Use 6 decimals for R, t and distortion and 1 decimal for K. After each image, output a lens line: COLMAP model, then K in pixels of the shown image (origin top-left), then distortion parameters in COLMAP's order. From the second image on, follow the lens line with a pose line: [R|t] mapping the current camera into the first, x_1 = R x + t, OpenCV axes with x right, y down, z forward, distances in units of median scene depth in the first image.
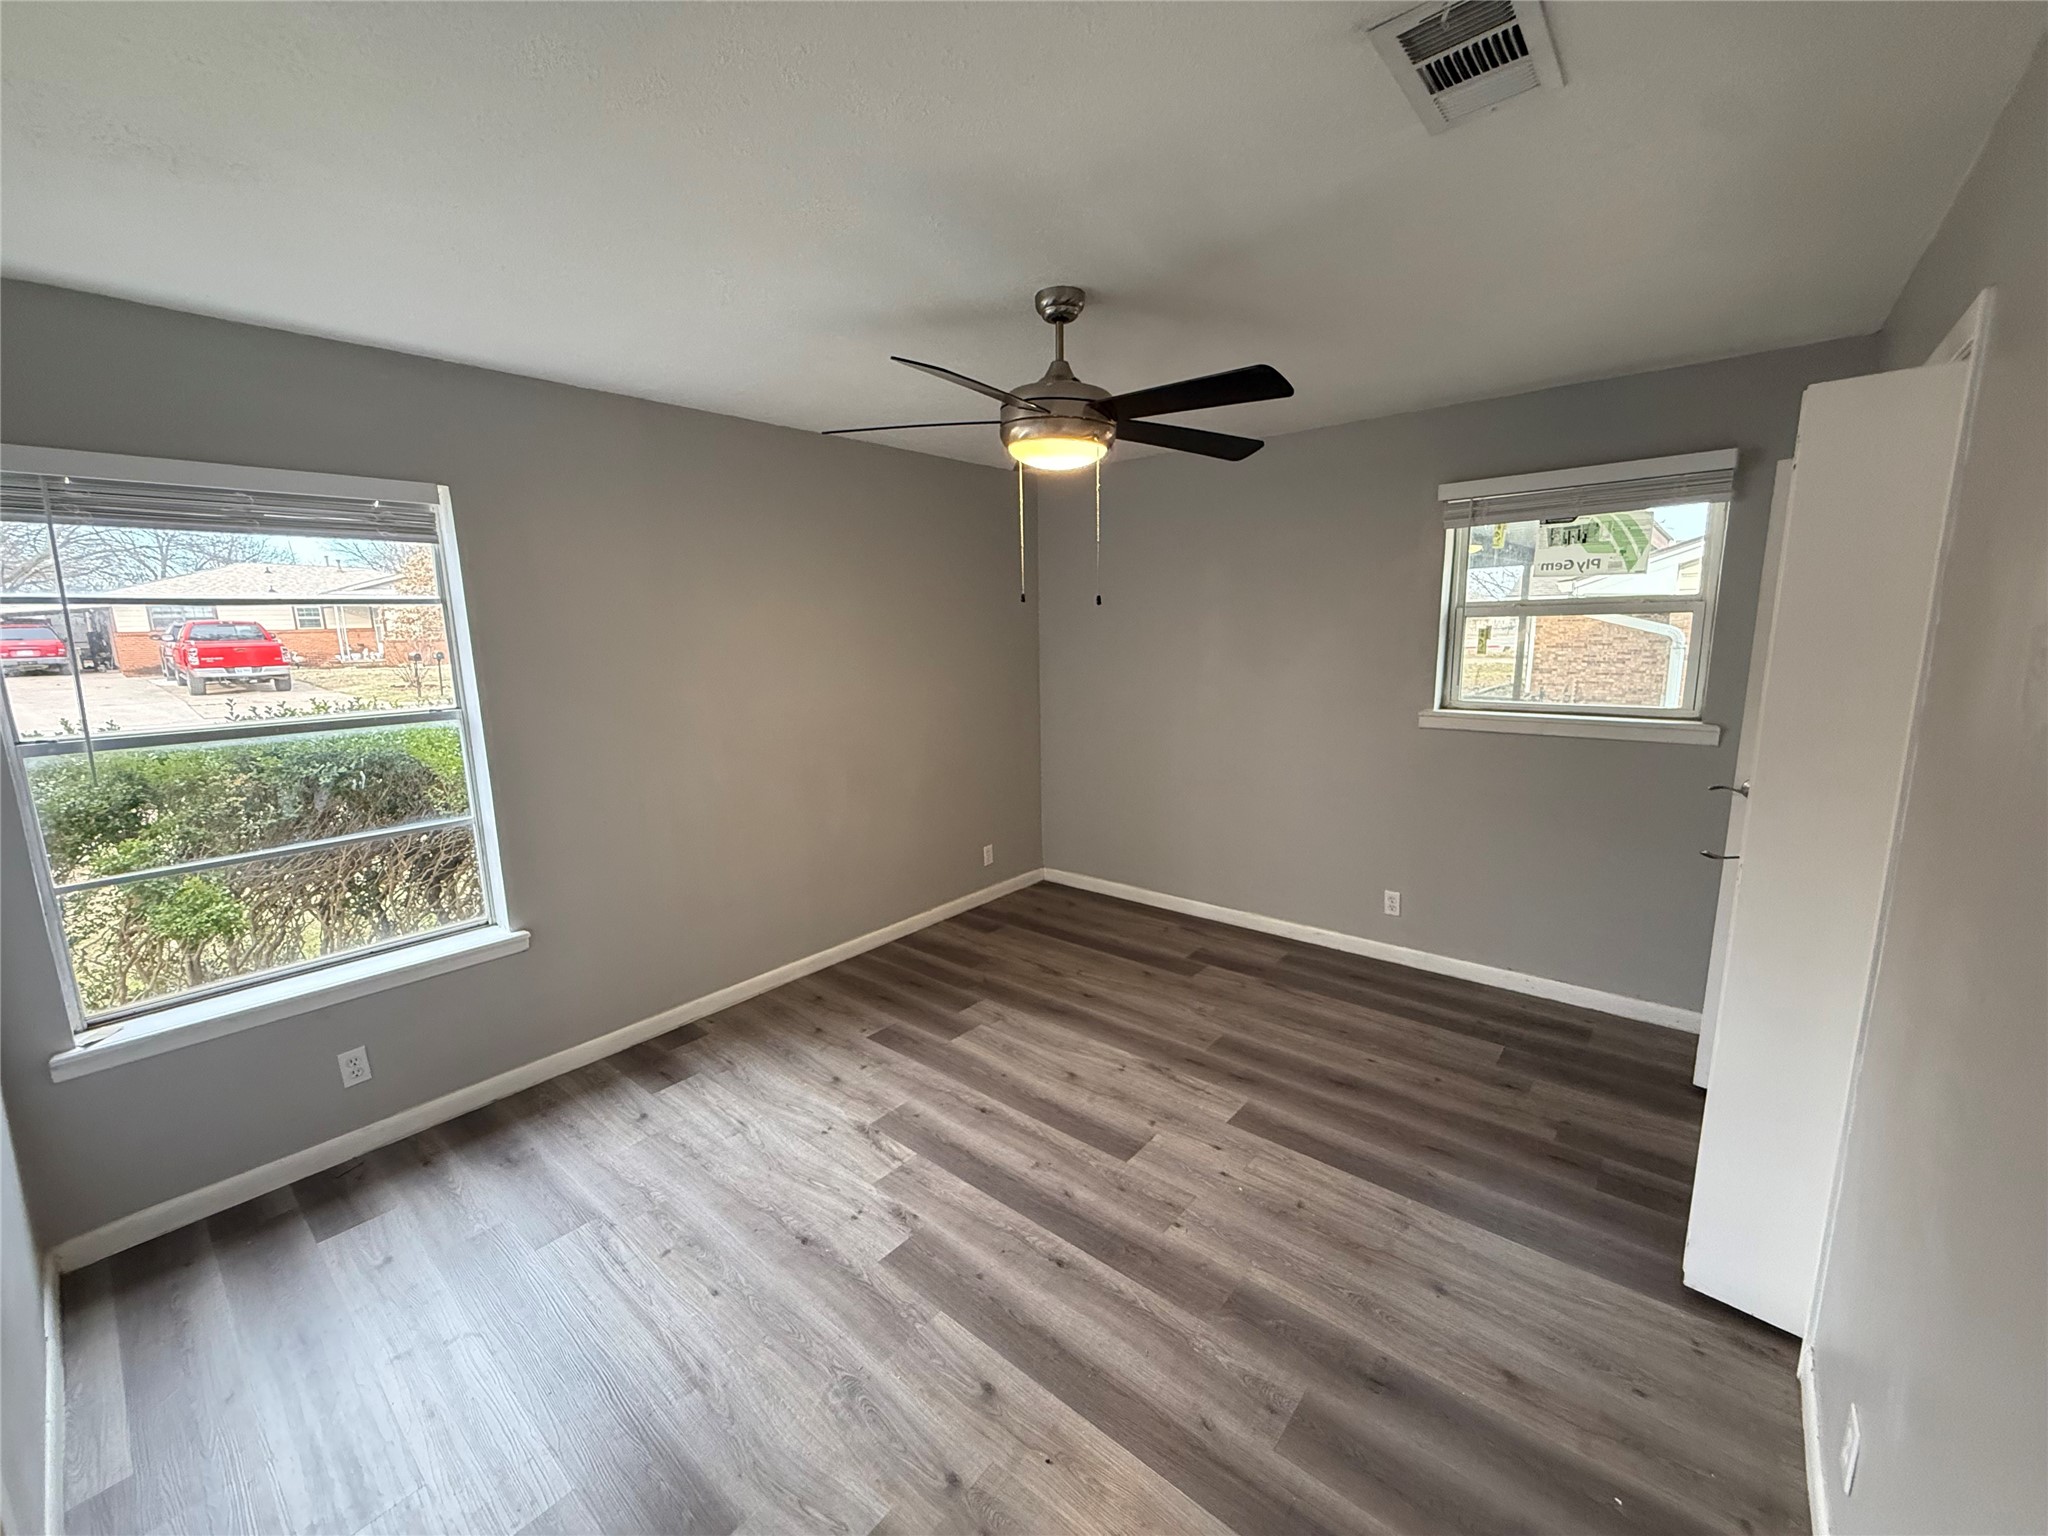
lens RADIAL K [[816.4, 0, 1026.6], [0, 816.4, 779.5], [0, 0, 1]] dist [0.000799, -0.000112]
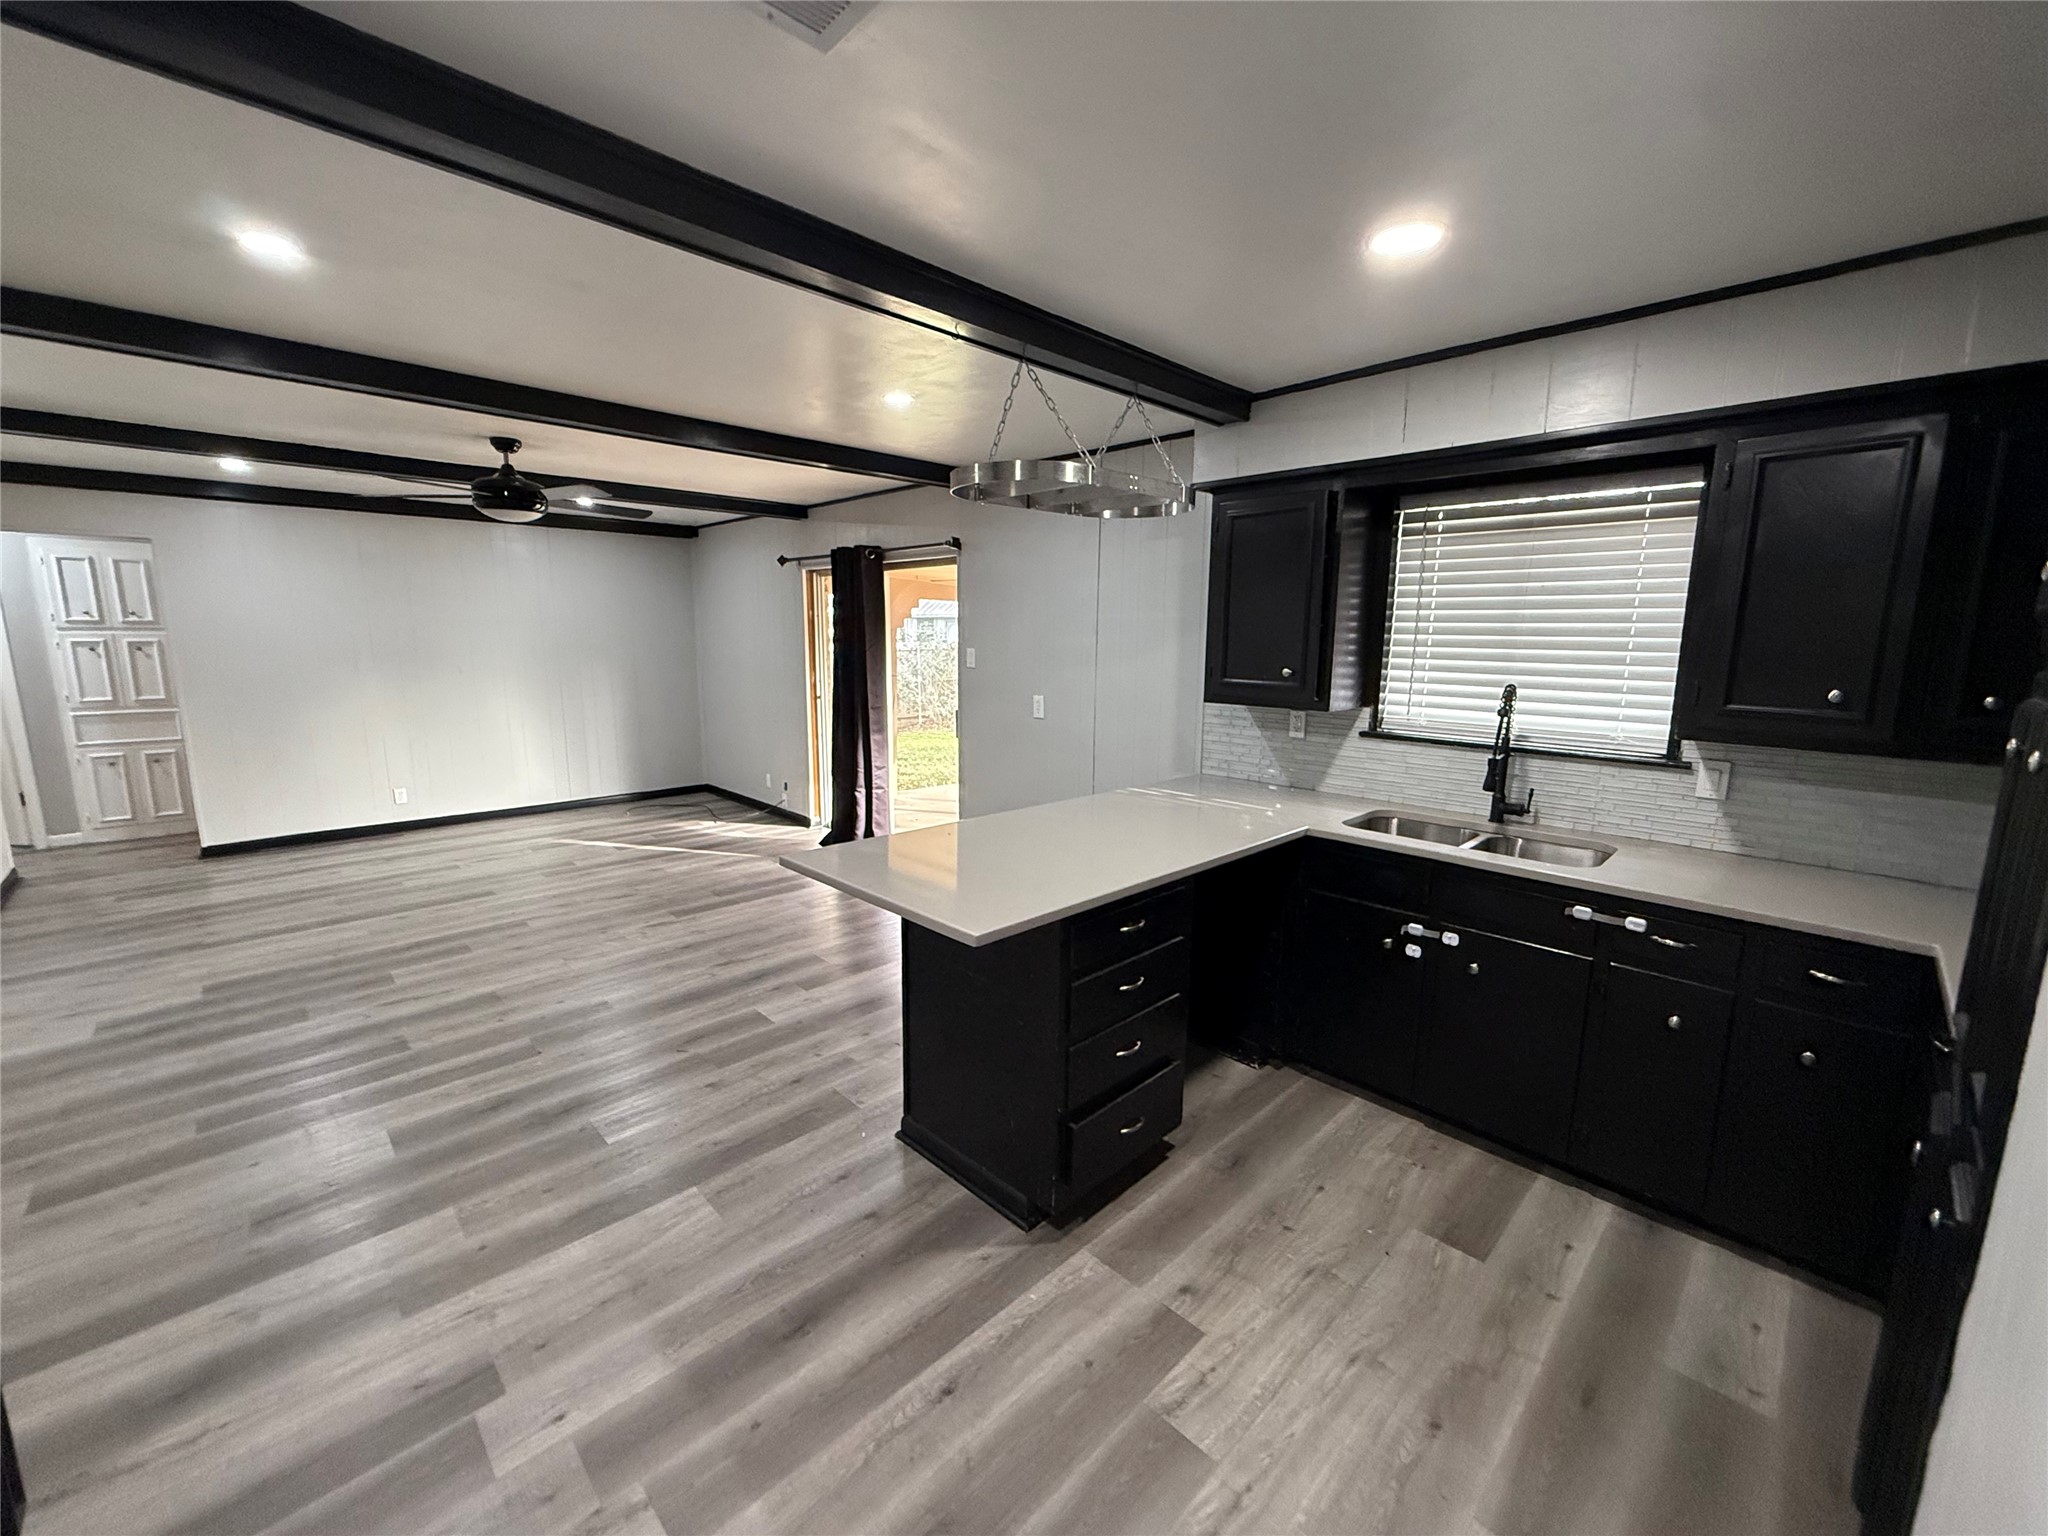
lens RADIAL K [[816.4, 0, 1020.9], [0, 816.4, 764.4], [0, 0, 1]] dist [0.000799, -0.000112]
pose [[0.101945, -0.155632, 0.982541, -0.614294], [0.169252, 0.976000, 0.137035, -0.106955], [-0.980286, 0.152327, 0.125839, 0.690947]]
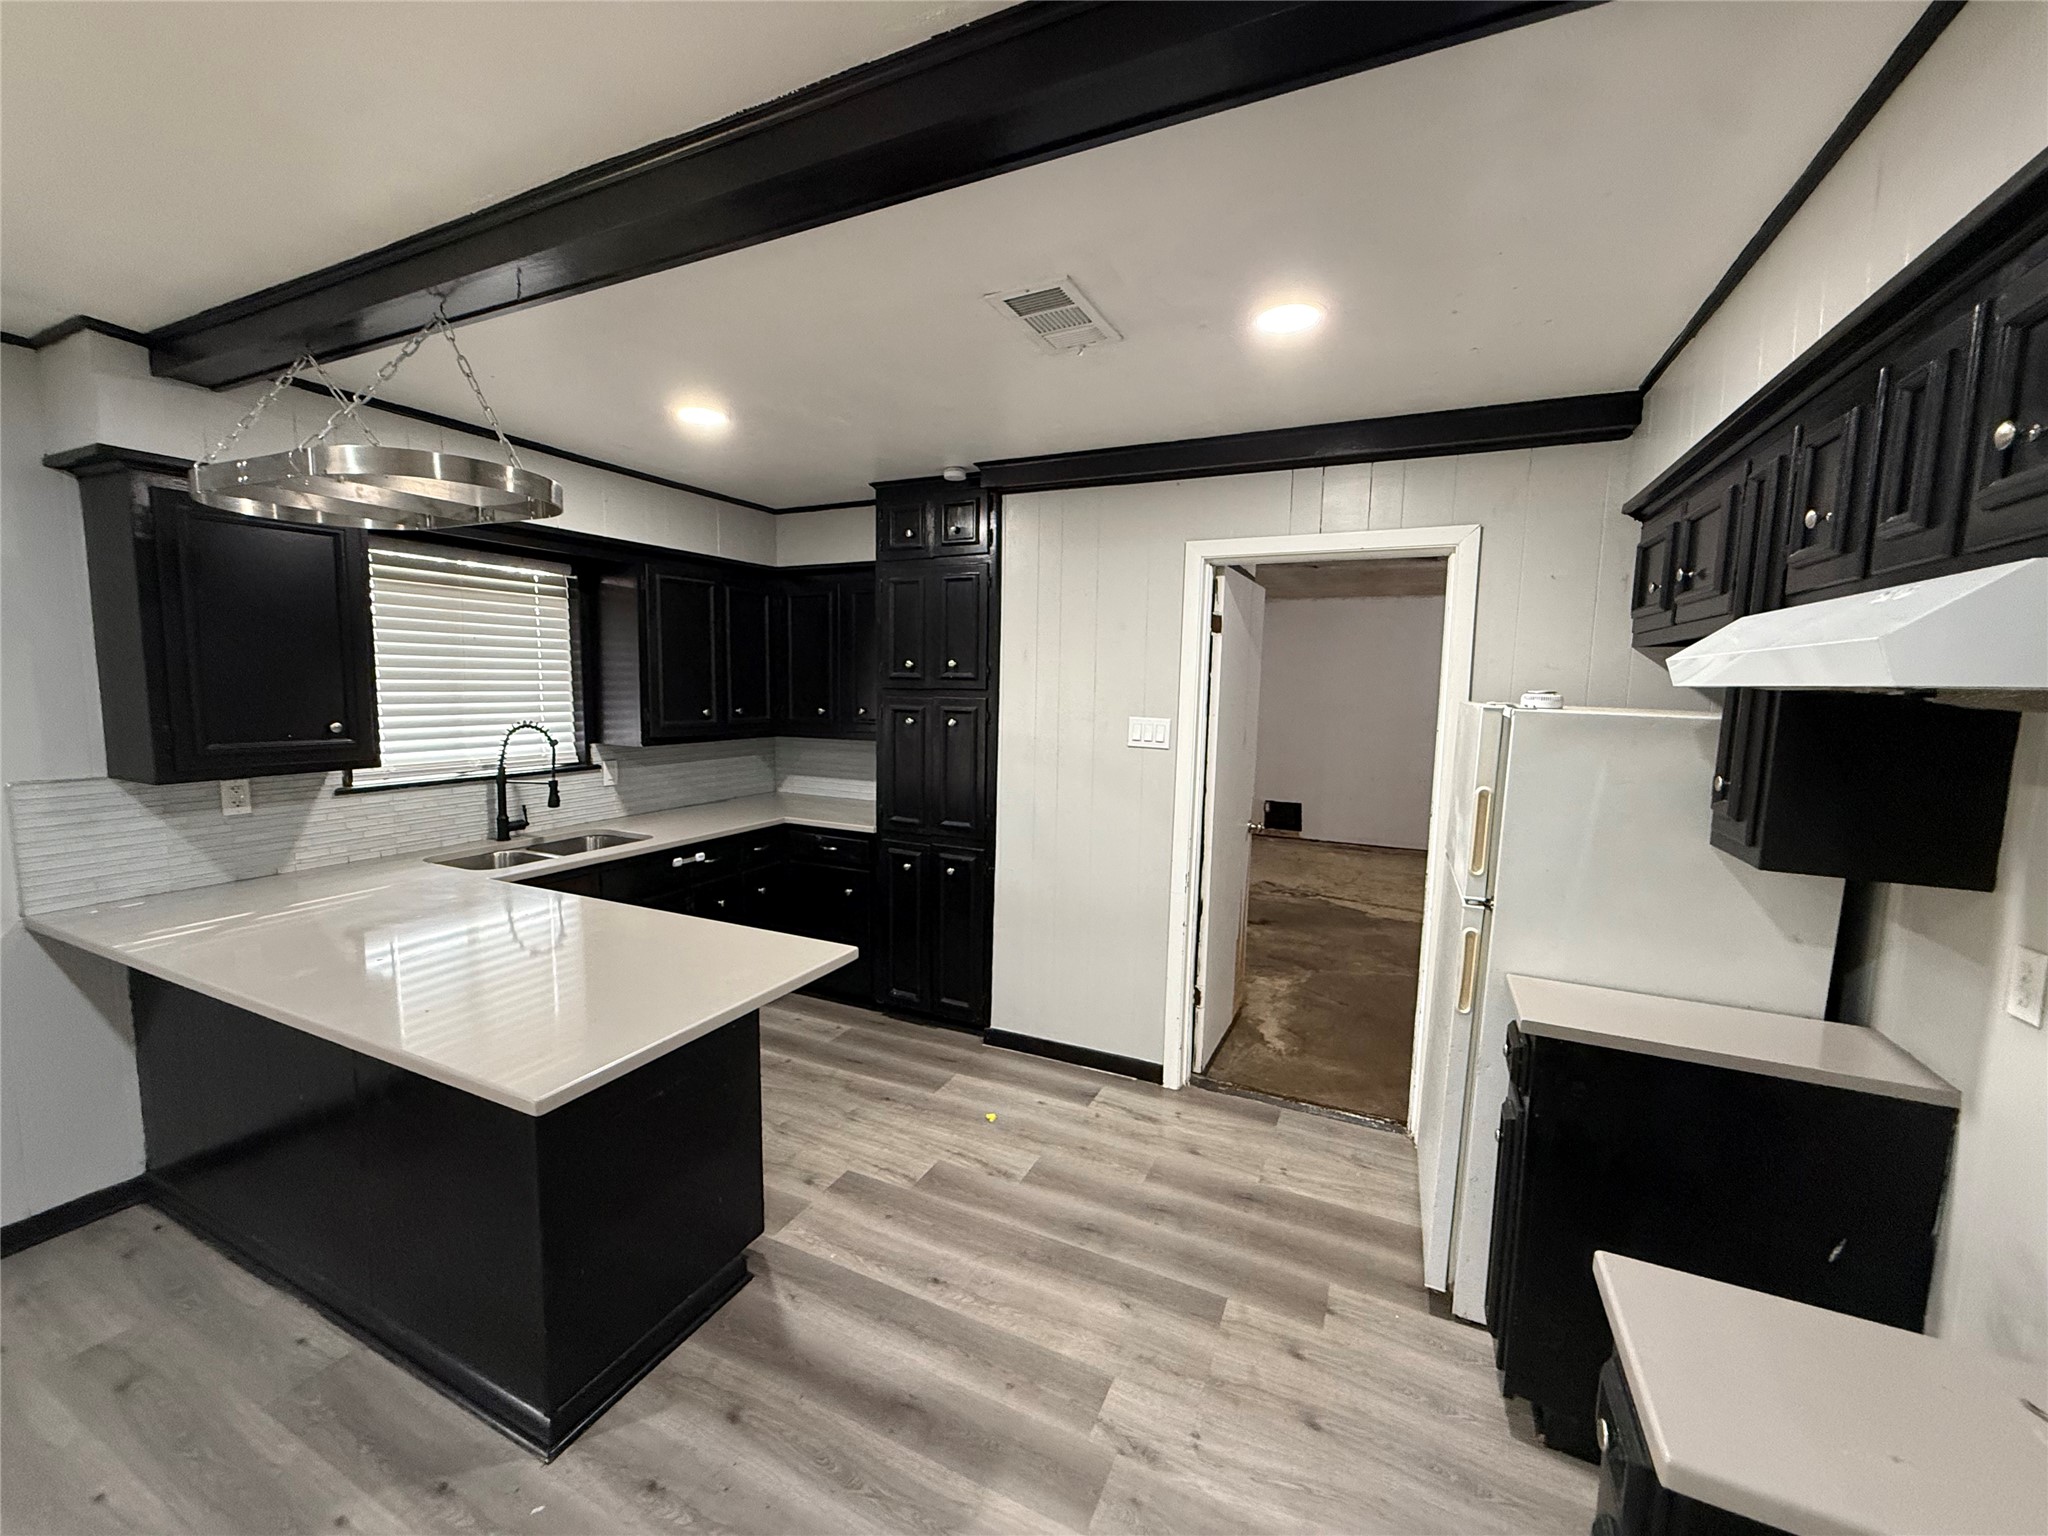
lens RADIAL K [[816.4, 0, 1010.7], [0, 816.4, 758.7], [0, 0, 1]] dist [0.000799, -0.000112]
pose [[-0.971466, 0.010074, -0.236963, 0.177181], [-0.056102, 0.960984, 0.270855, -0.316827], [0.230447, 0.276421, -0.932998, 1.708240]]
